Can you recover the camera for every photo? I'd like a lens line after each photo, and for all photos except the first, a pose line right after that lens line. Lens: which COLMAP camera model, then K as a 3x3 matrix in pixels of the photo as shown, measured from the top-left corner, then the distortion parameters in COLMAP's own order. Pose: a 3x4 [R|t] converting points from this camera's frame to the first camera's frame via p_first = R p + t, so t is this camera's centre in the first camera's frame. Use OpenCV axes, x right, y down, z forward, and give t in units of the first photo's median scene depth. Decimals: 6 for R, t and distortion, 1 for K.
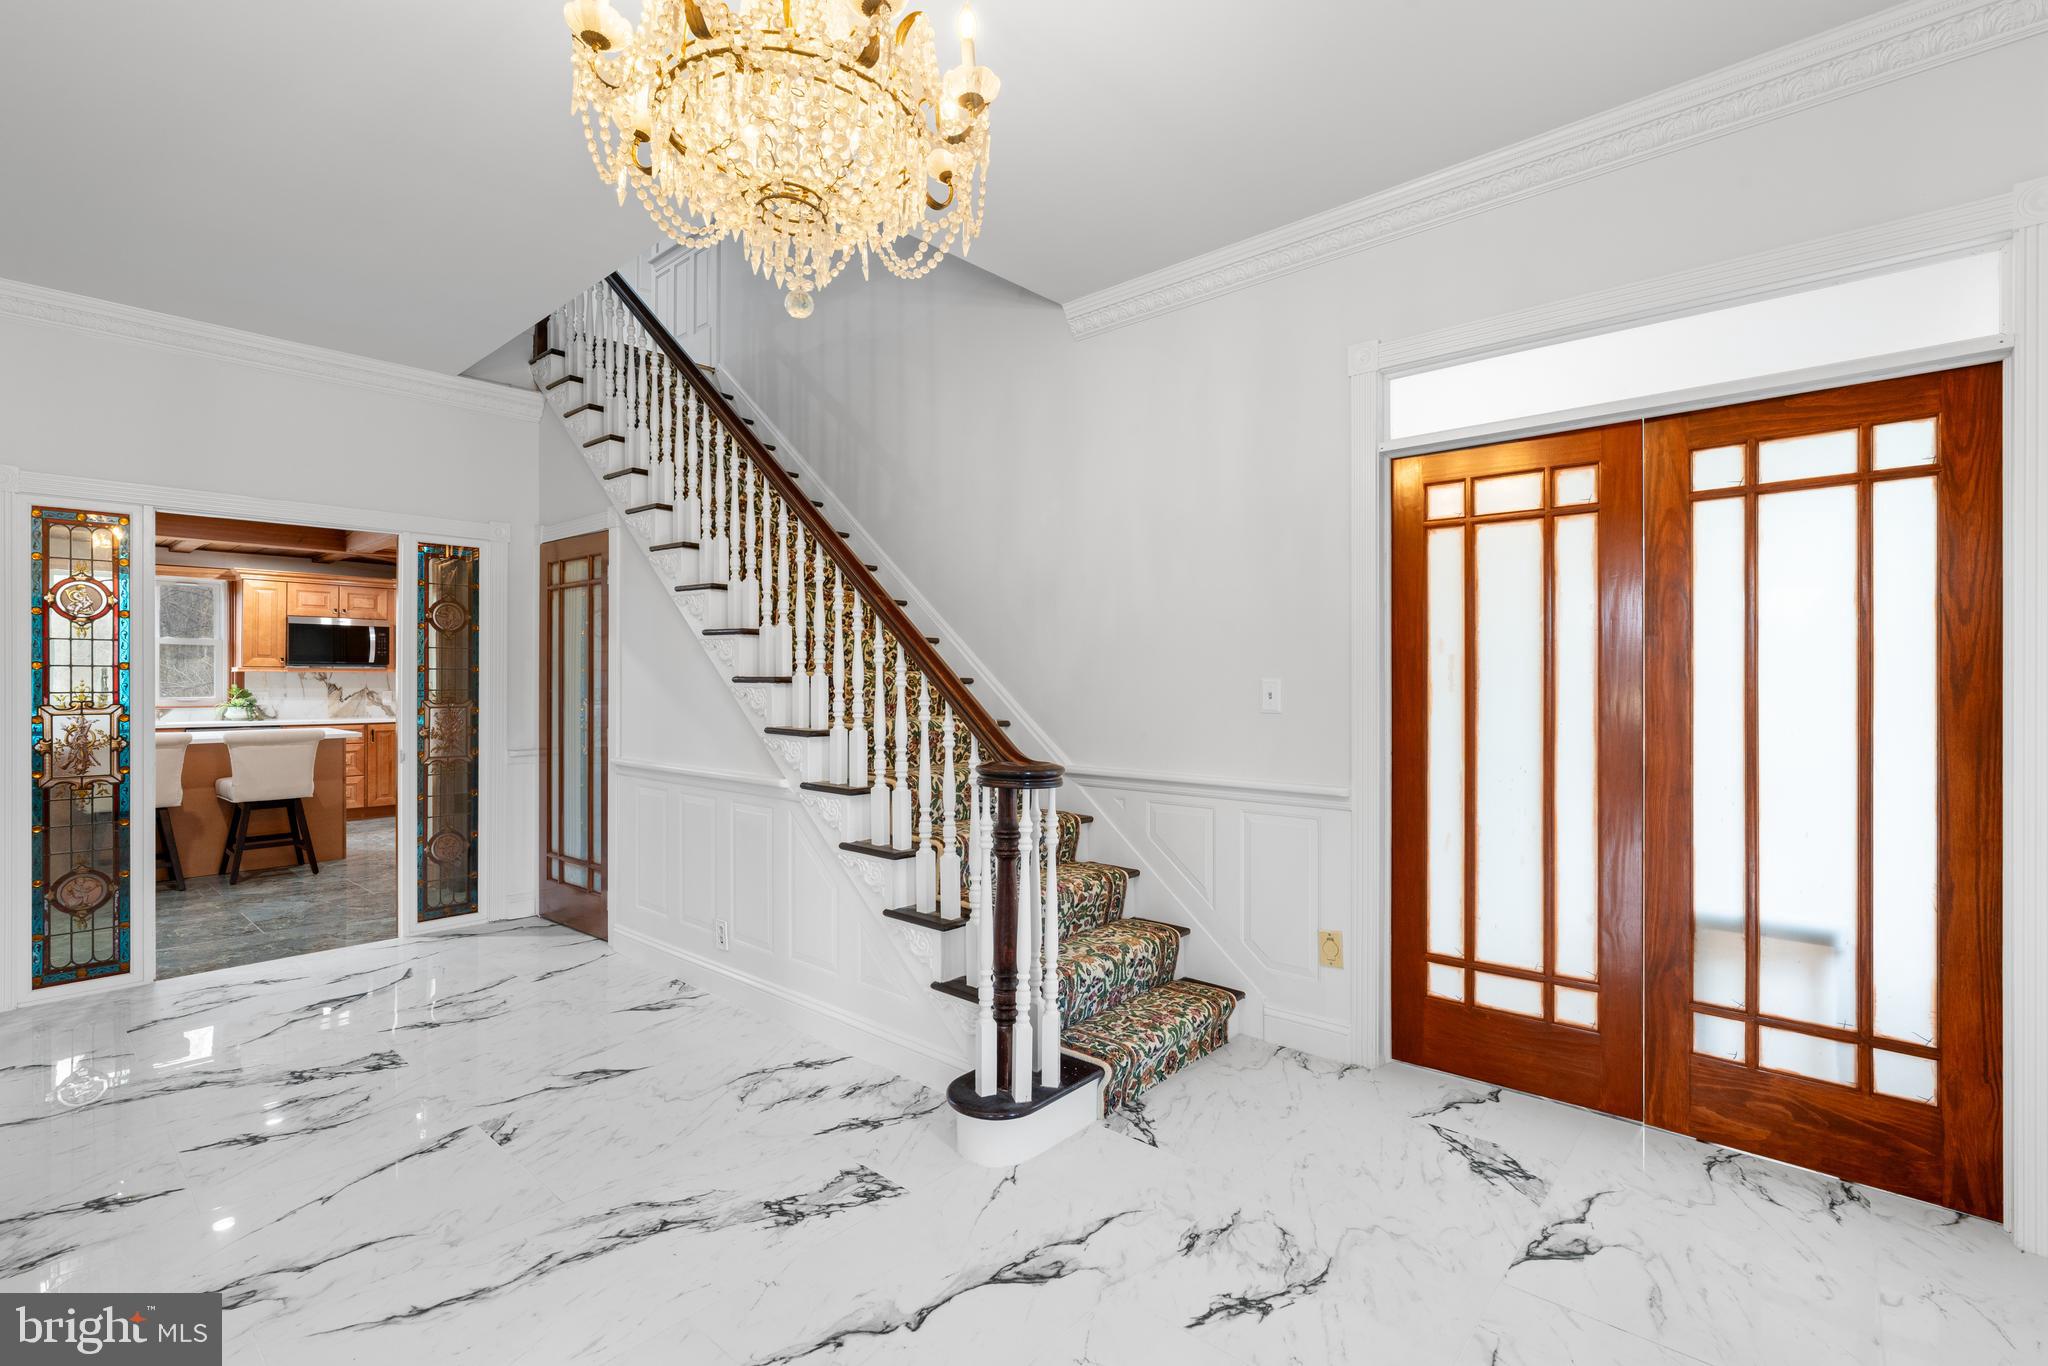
lens RADIAL K [[925.2, 0, 1015.8], [0, 925.2, 685.7], [0, 0, 1]] dist [0.000642, 0.000538]
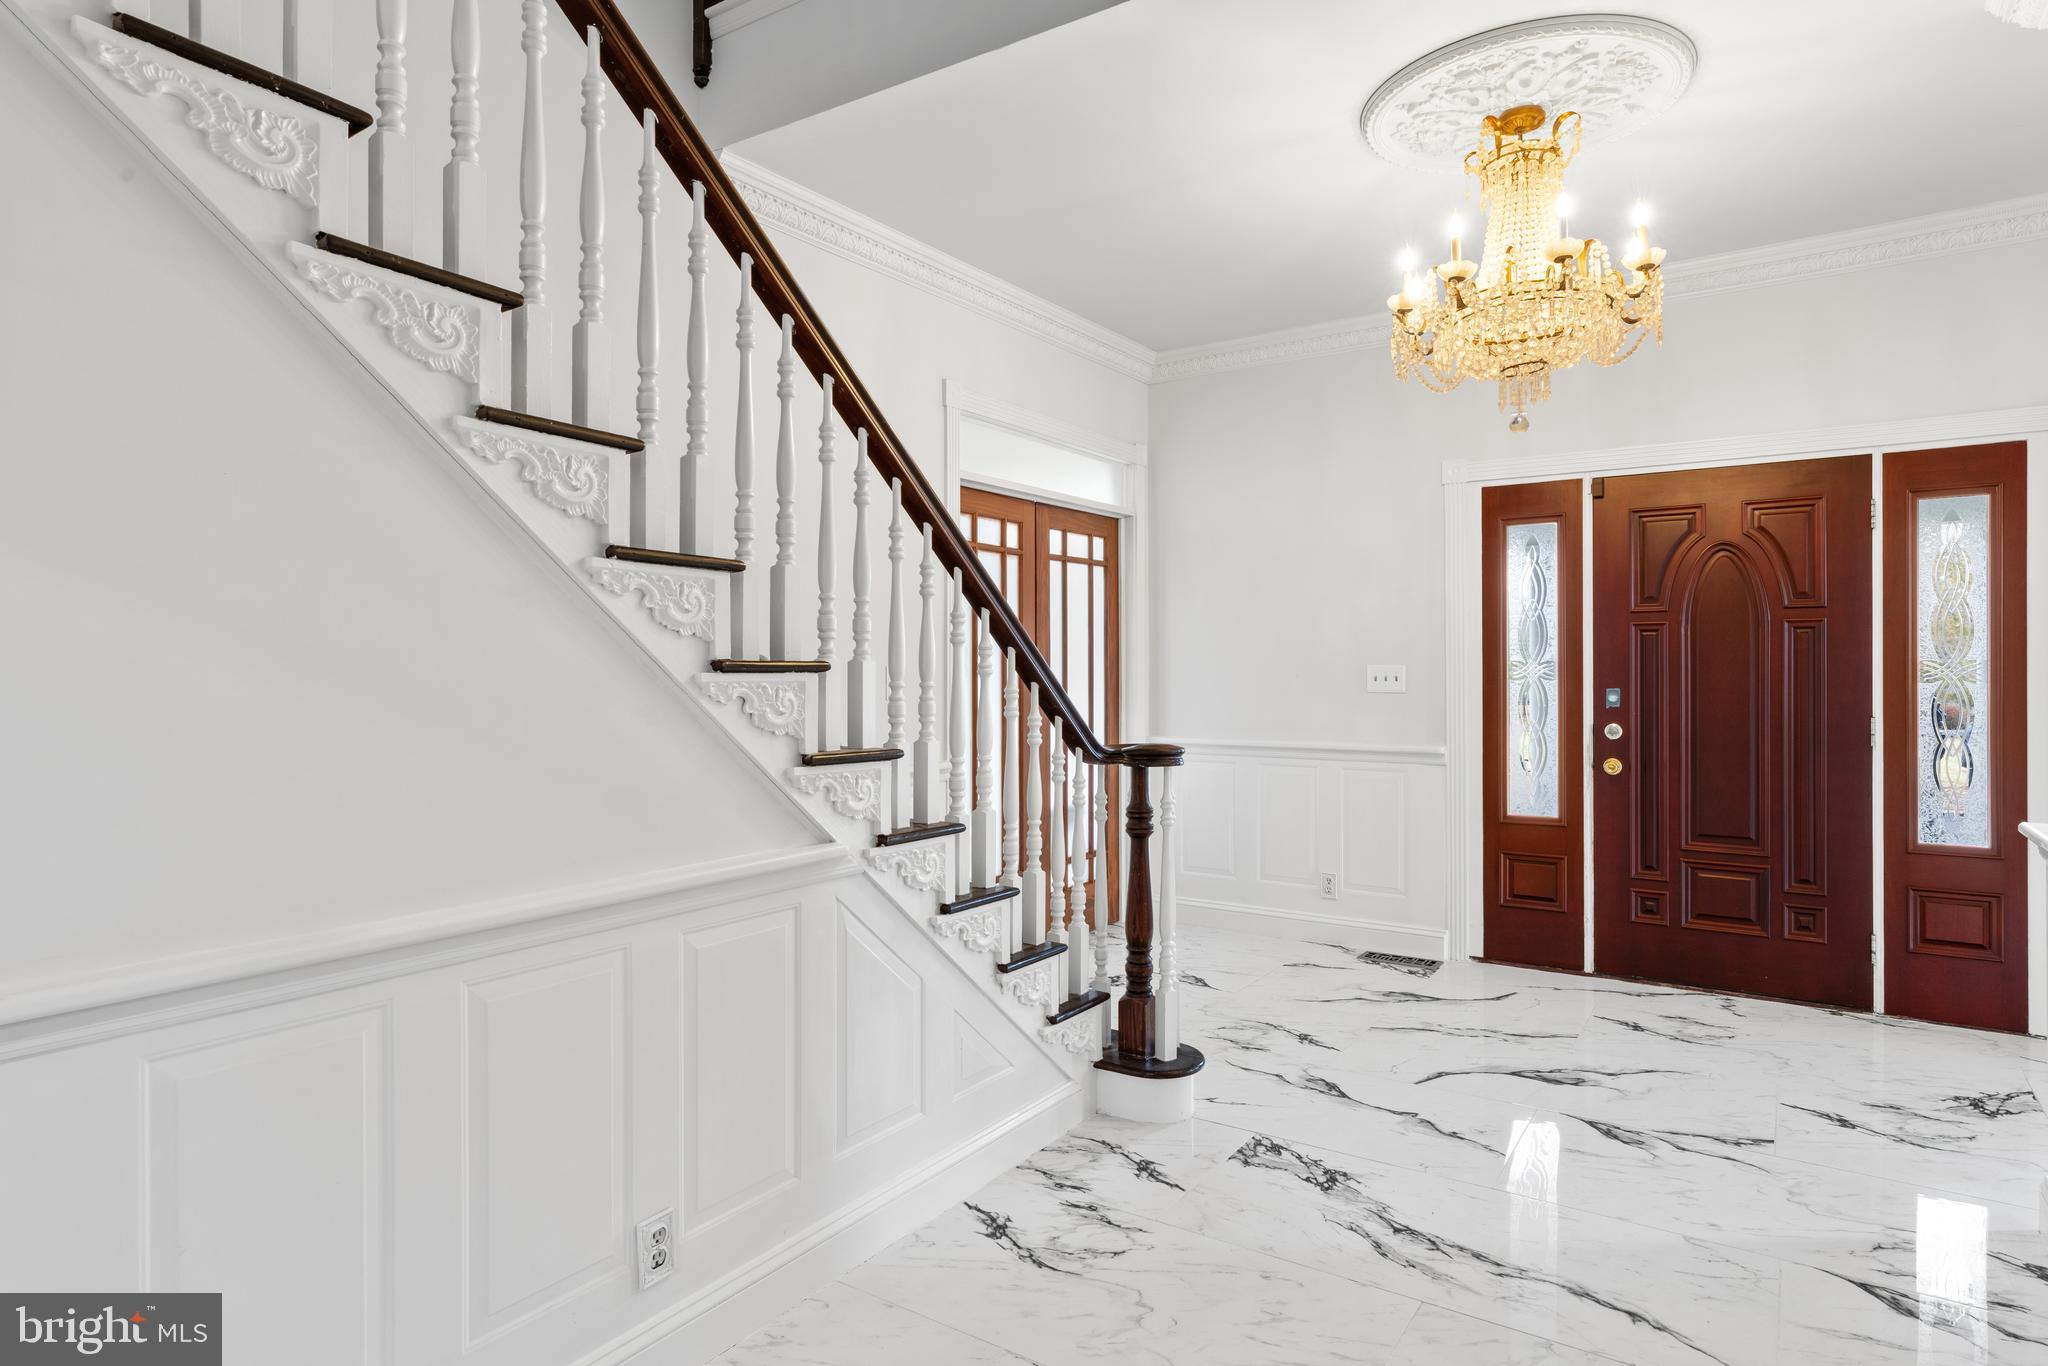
lens RADIAL K [[1174.2, 0, 1024.0], [0, 1174.2, 683.0], [0, 0, 1]] dist [0.031575, 0.000695]
pose [[-0.156187, -0.014148, 0.987626, -1.489751], [-0.003574, 0.999899, 0.013758, -0.008280], [-0.987721, -0.001381, -0.156222, 1.533463]]
